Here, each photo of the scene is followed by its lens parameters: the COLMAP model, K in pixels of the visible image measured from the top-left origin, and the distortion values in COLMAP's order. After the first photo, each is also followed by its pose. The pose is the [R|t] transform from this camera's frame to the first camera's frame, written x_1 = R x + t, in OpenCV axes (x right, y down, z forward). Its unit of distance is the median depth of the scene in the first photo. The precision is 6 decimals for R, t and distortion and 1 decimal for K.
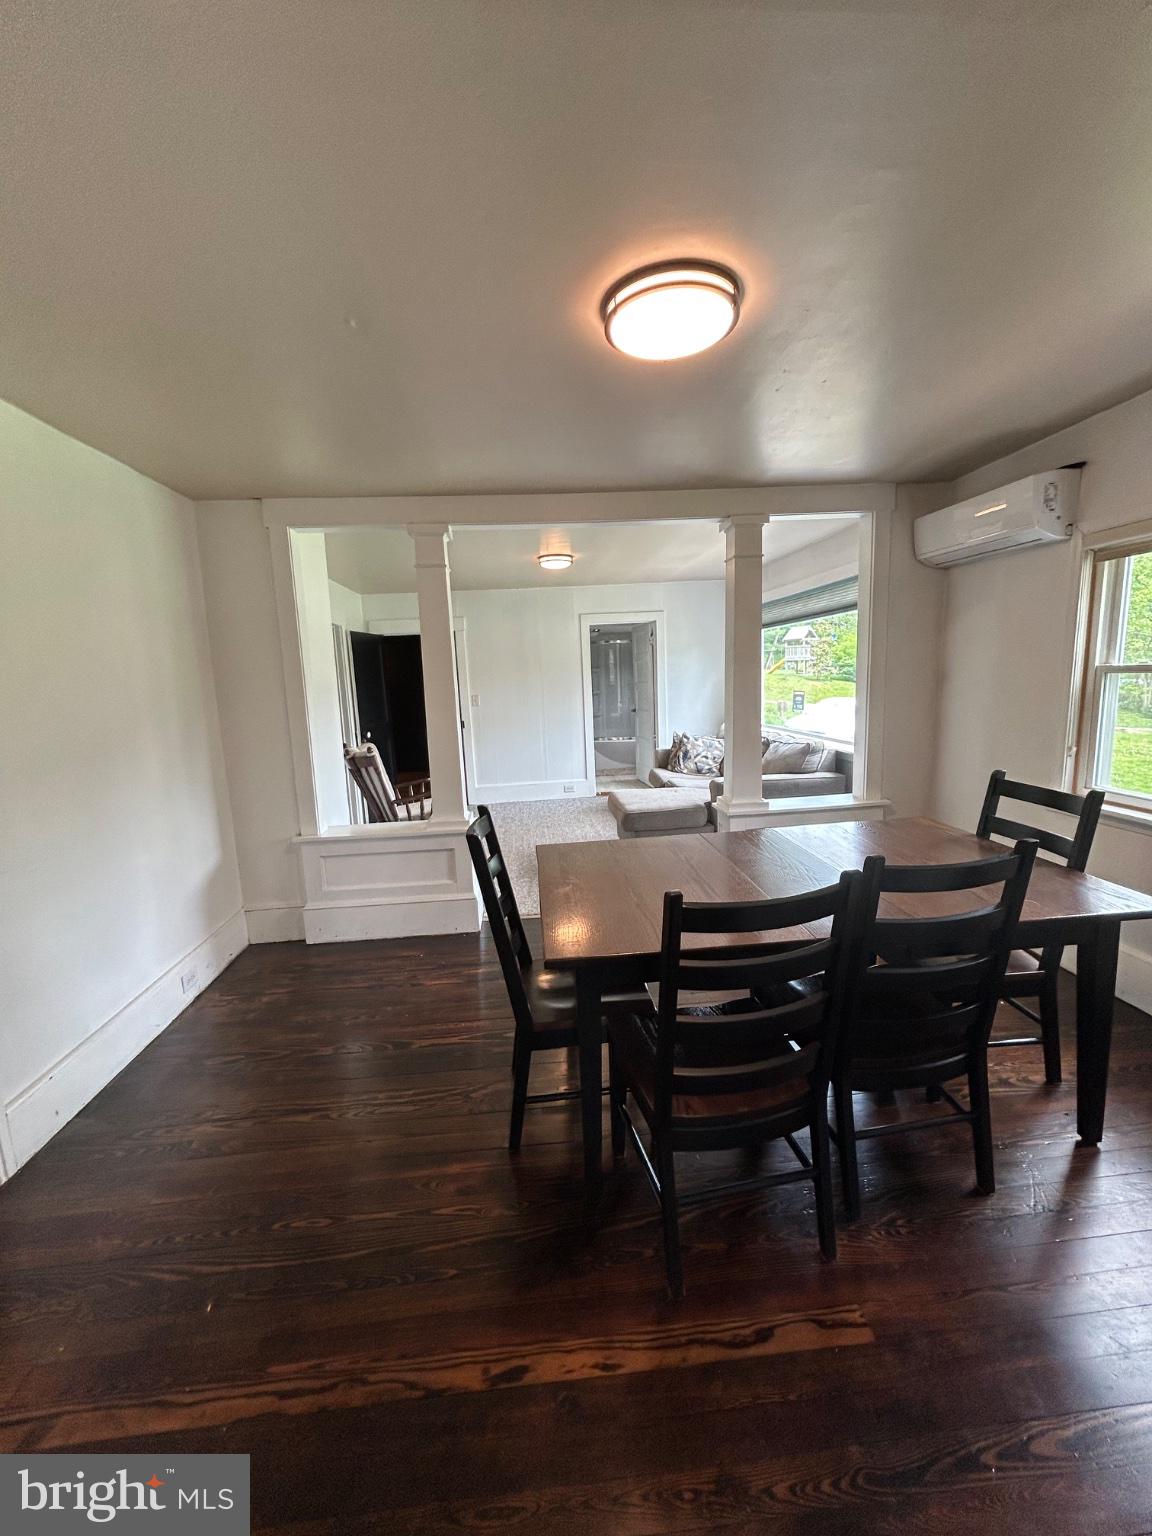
lens RADIAL K [[619.9, 0, 572.1], [0, 619.9, 764.5], [0, 0, 1]] dist [0.003414, -0.002031]
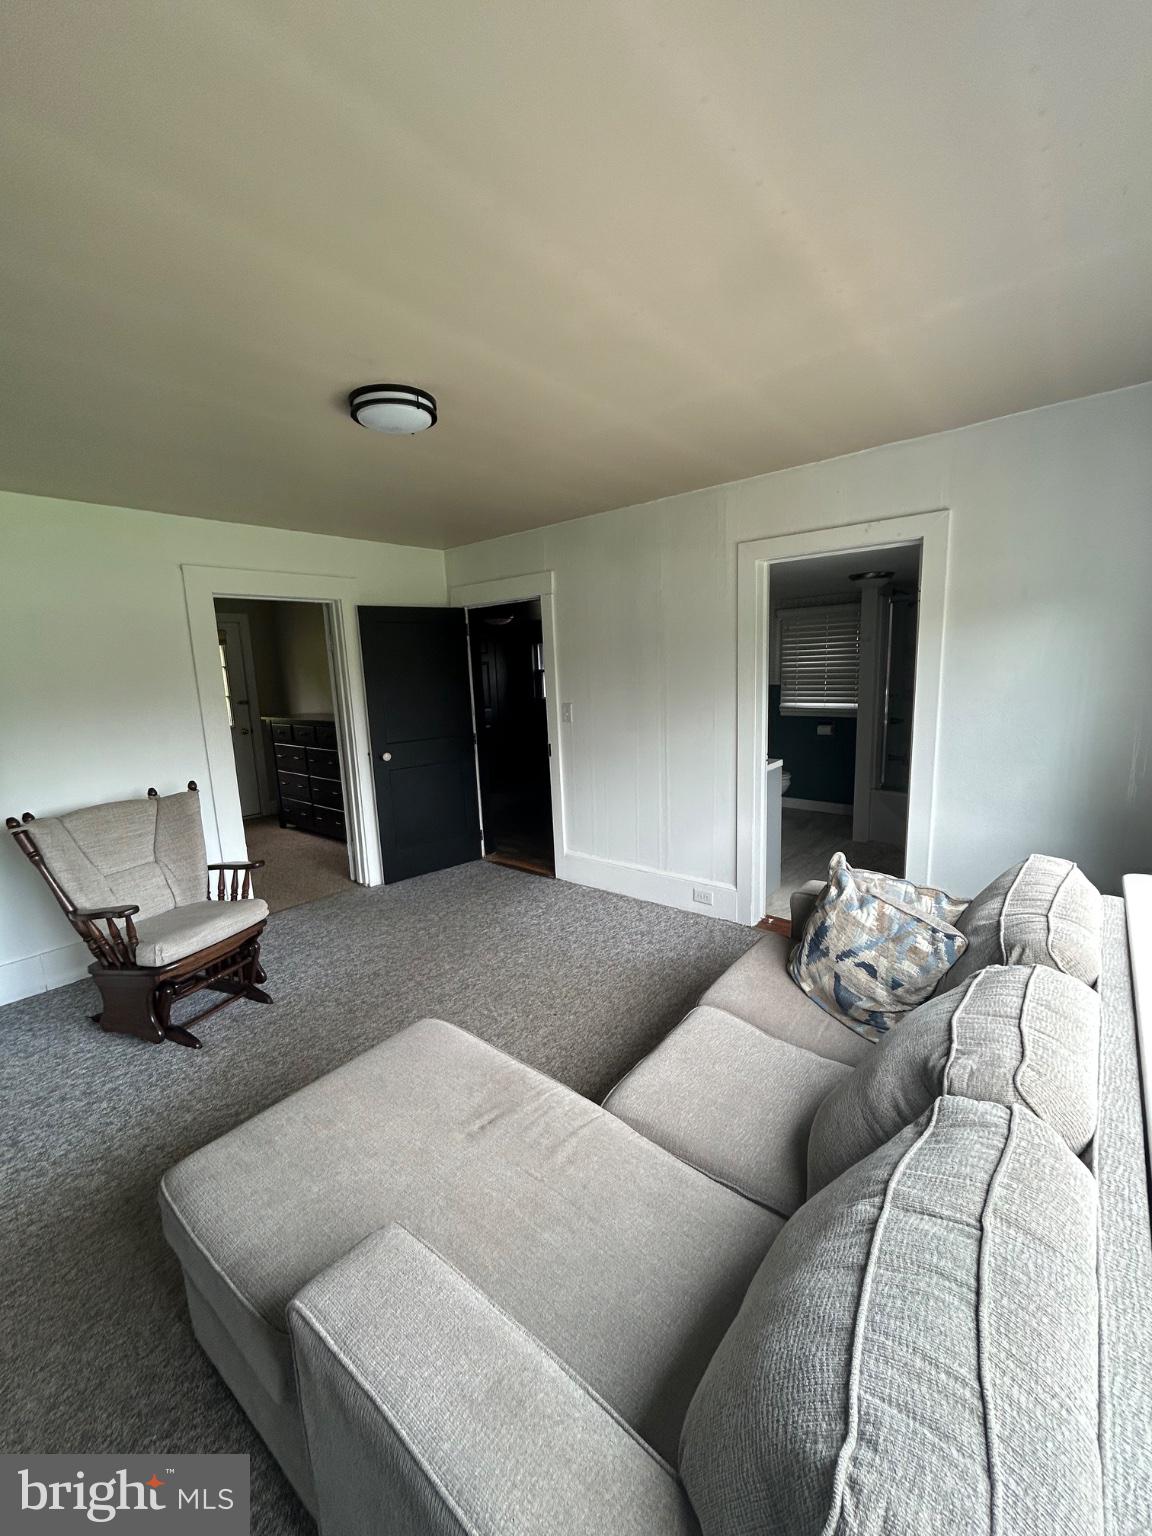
lens RADIAL K [[619.9, 0, 571.1], [0, 619.9, 762.0], [0, 0, 1]] dist [0.003414, -0.002031]
pose [[0.712273, 0.132202, -0.689340, 0.536479], [-0.098848, 0.991208, 0.087957, -0.220138], [0.694907, 0.005490, 0.719078, 1.174799]]
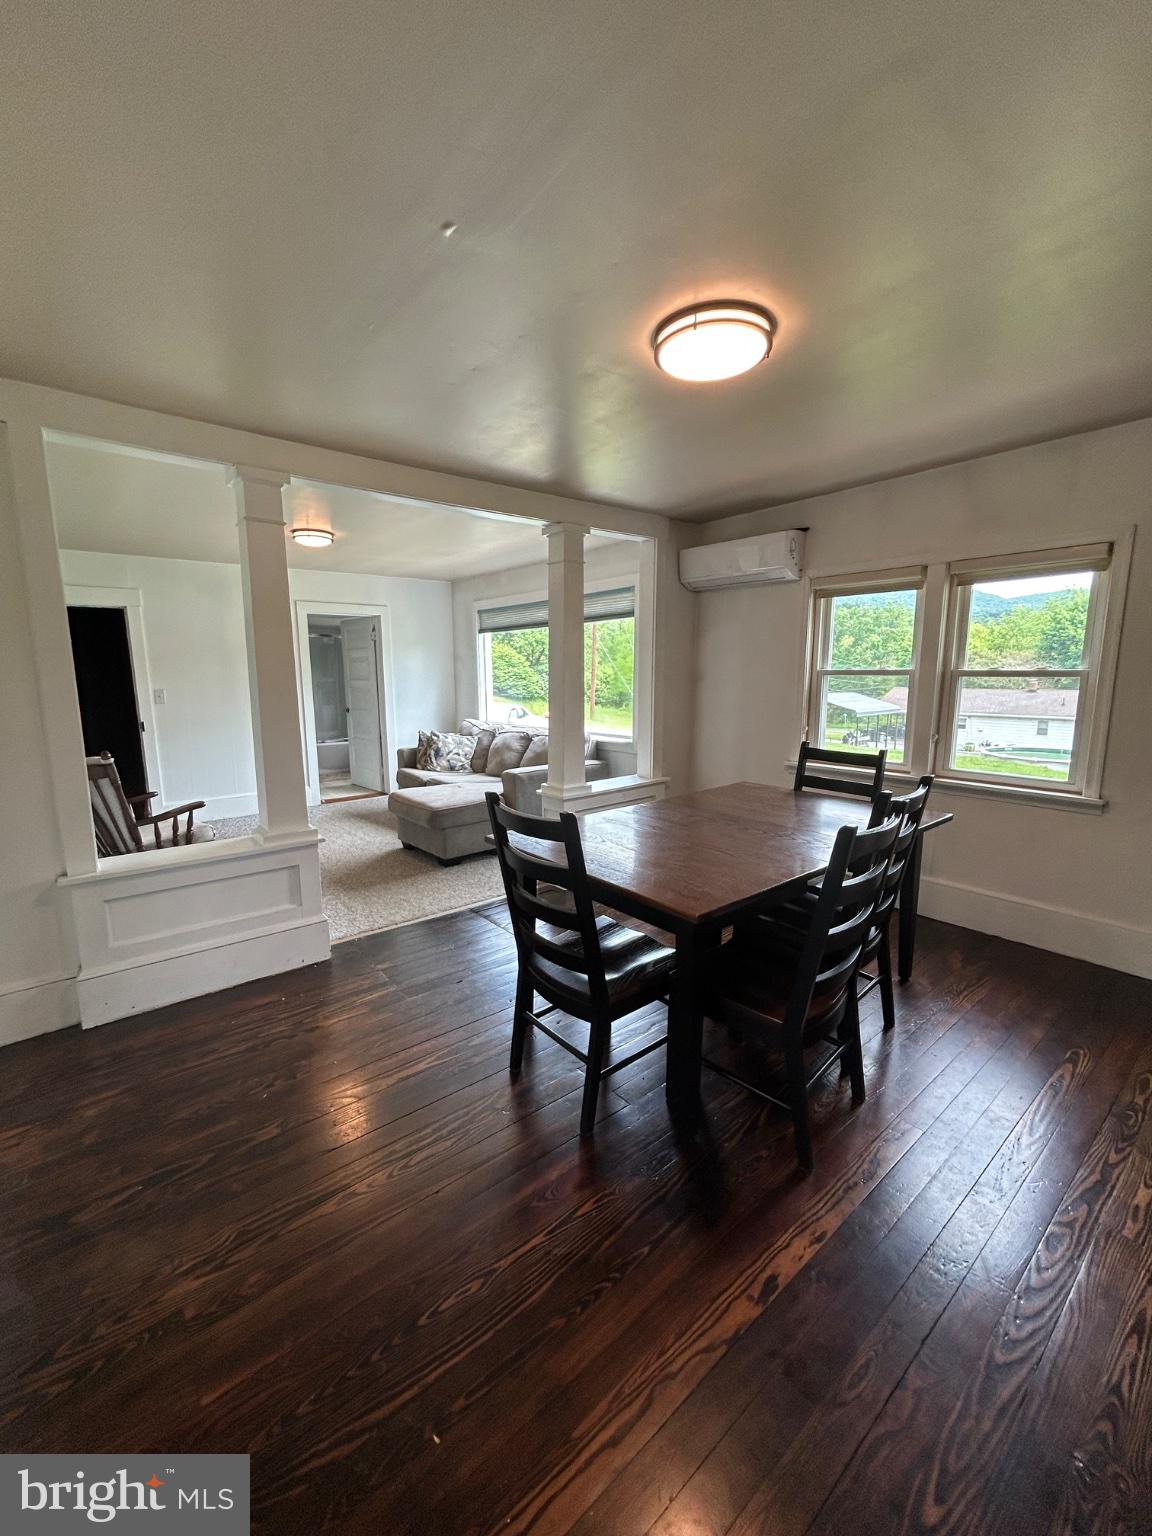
lens RADIAL K [[619.9, 0, 568.7], [0, 619.9, 767.1], [0, 0, 1]] dist [0.003414, -0.002031]
pose [[0.823427, -0.050896, 0.565135, -0.363312], [0.055398, 0.998422, 0.009200, 0.017456], [-0.564711, 0.023732, 0.824947, 0.107229]]
